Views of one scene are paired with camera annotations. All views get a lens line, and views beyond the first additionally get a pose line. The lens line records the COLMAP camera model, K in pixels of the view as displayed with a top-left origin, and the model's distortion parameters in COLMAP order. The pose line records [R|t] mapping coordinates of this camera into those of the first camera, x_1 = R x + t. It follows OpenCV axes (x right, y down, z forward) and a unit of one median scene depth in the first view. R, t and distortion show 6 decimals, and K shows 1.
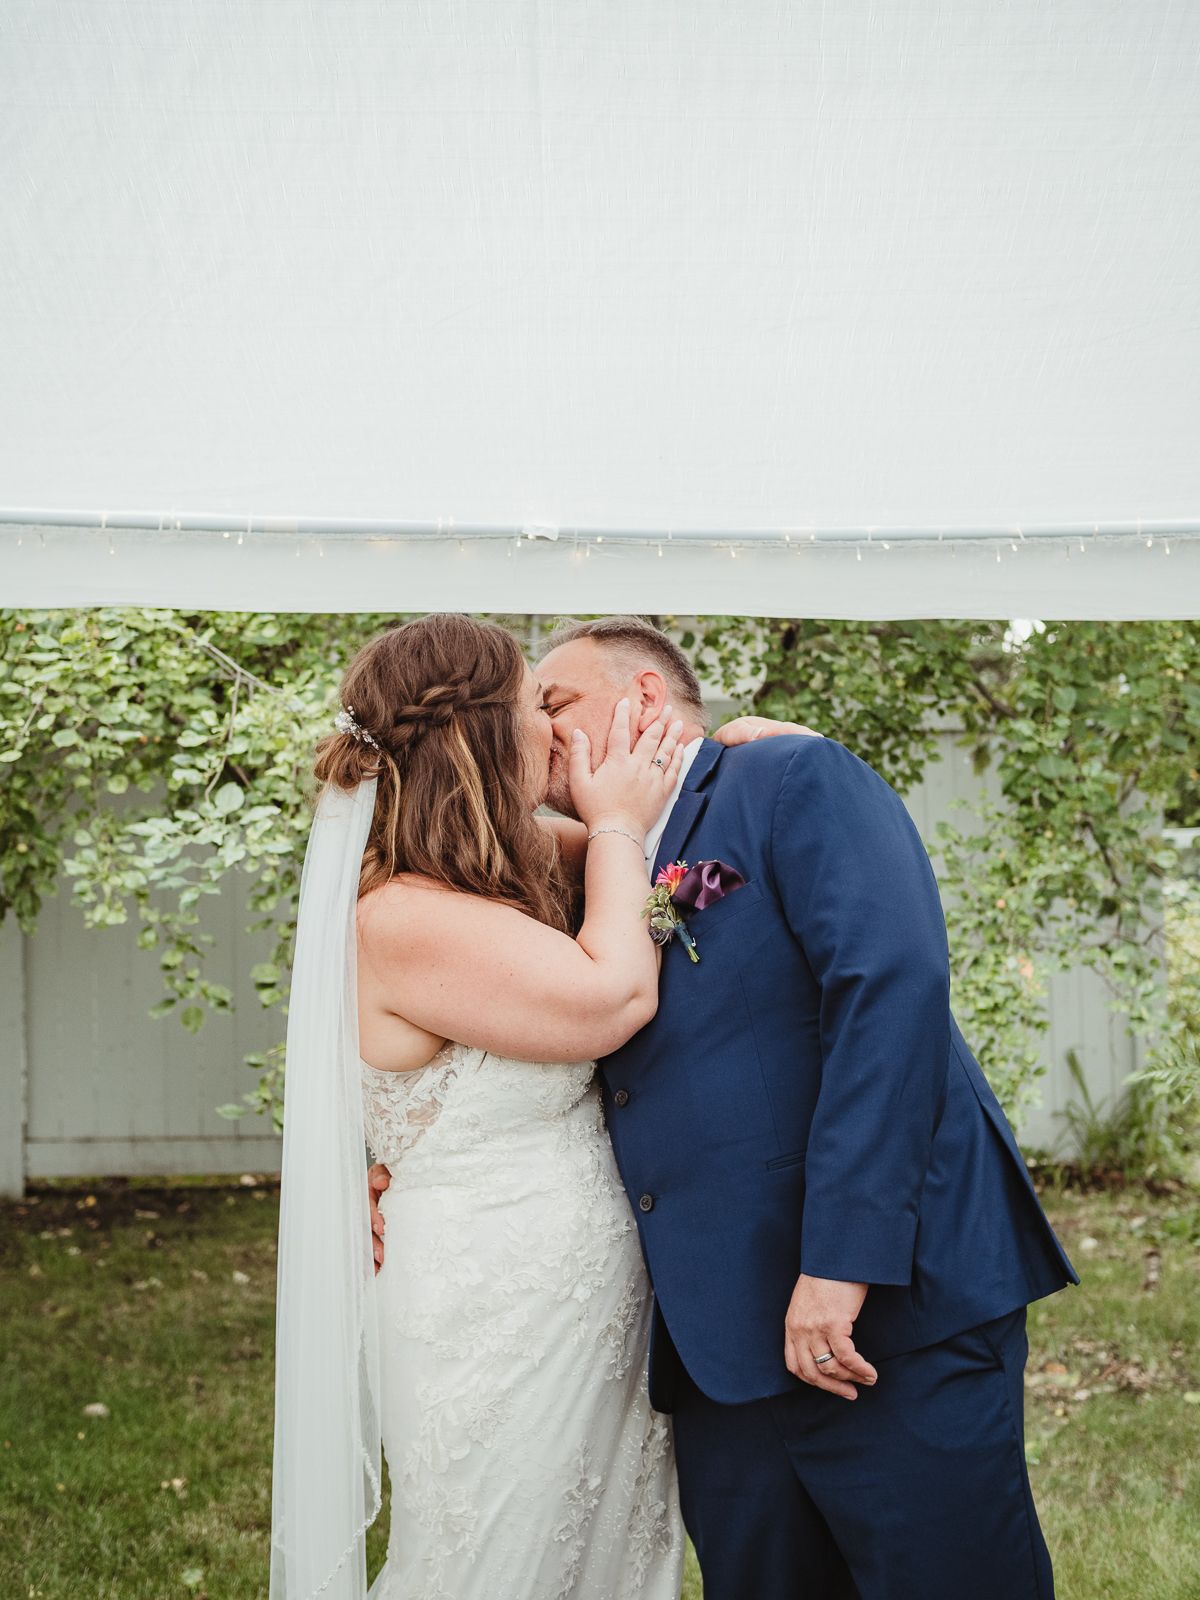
lens RADIAL K [[2383.9, 0, 598.2], [0, 2383.9, 801.6], [0, 0, 1]] dist [0.084864, 0.000000]
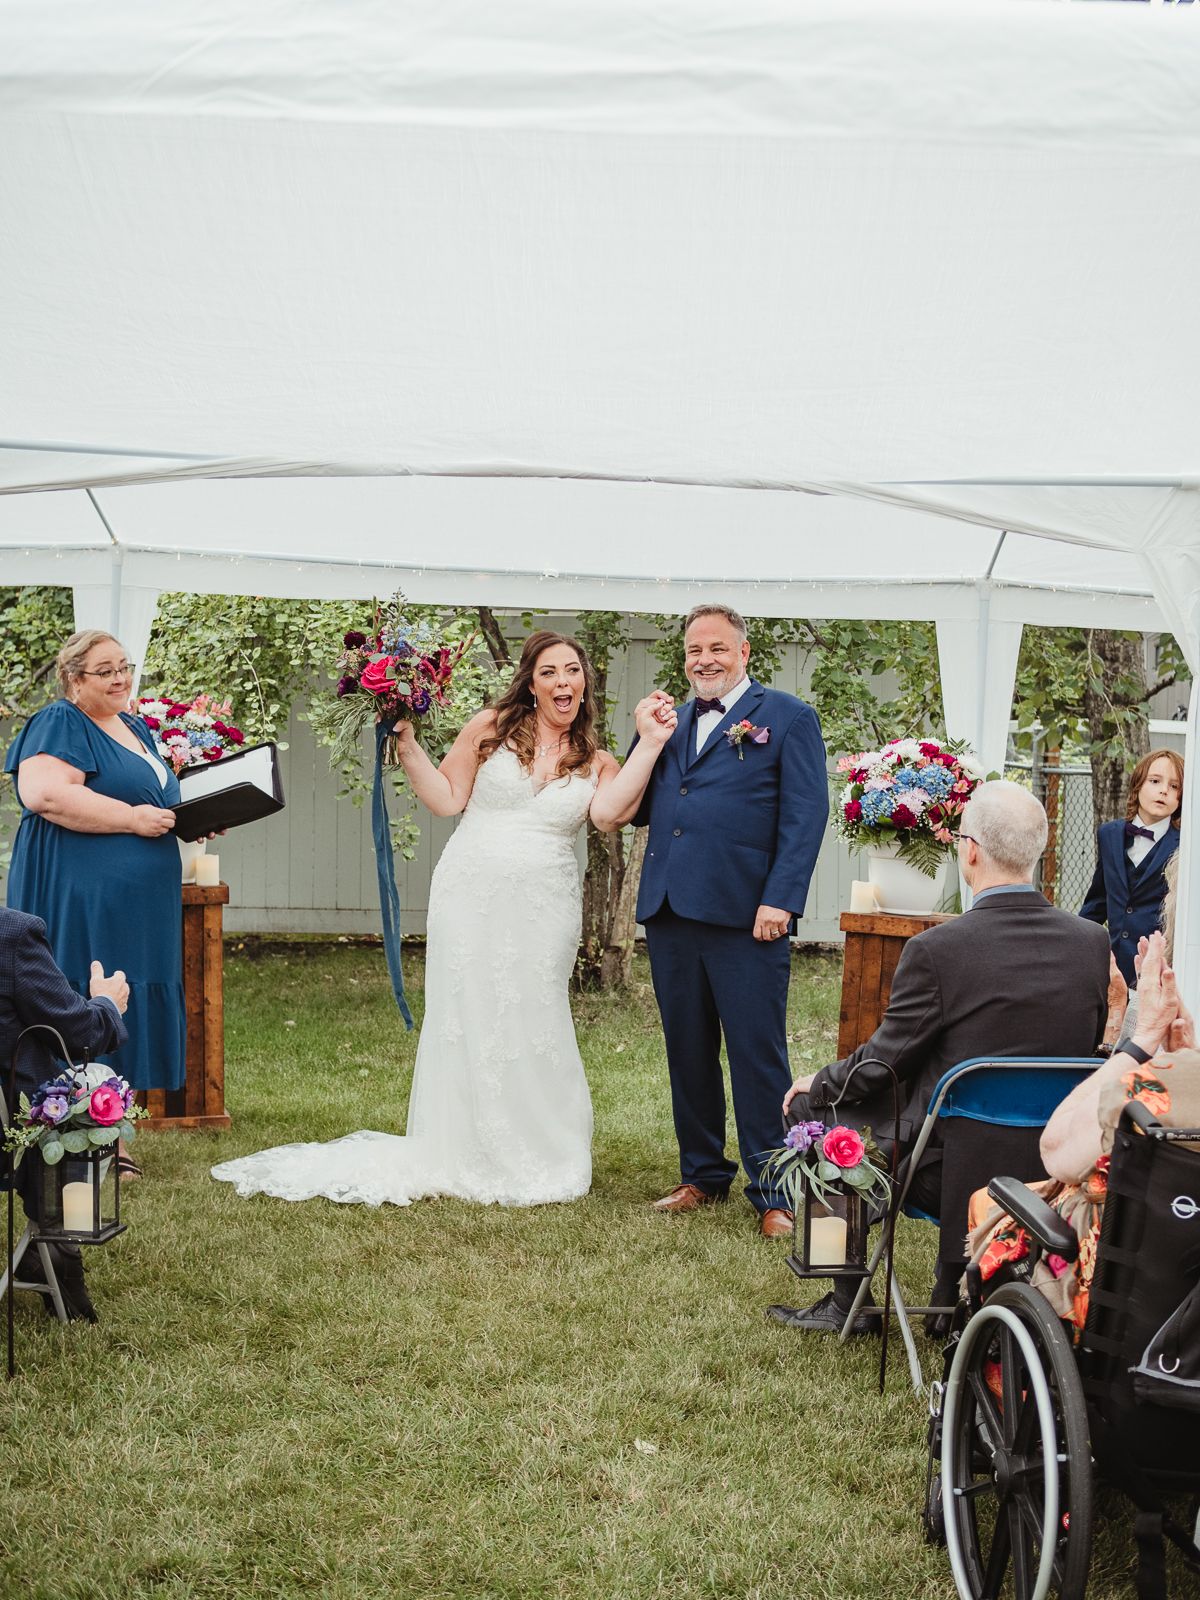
lens RADIAL K [[2383.9, 0, 599.0], [0, 2383.9, 798.1], [0, 0, 1]] dist [0.084864, 0.000000]
pose [[0.999648, 0.026339, -0.003024, 0.022854], [-0.026157, 0.998425, 0.049640, -0.008118], [0.004327, -0.049544, 0.998763, -0.852717]]
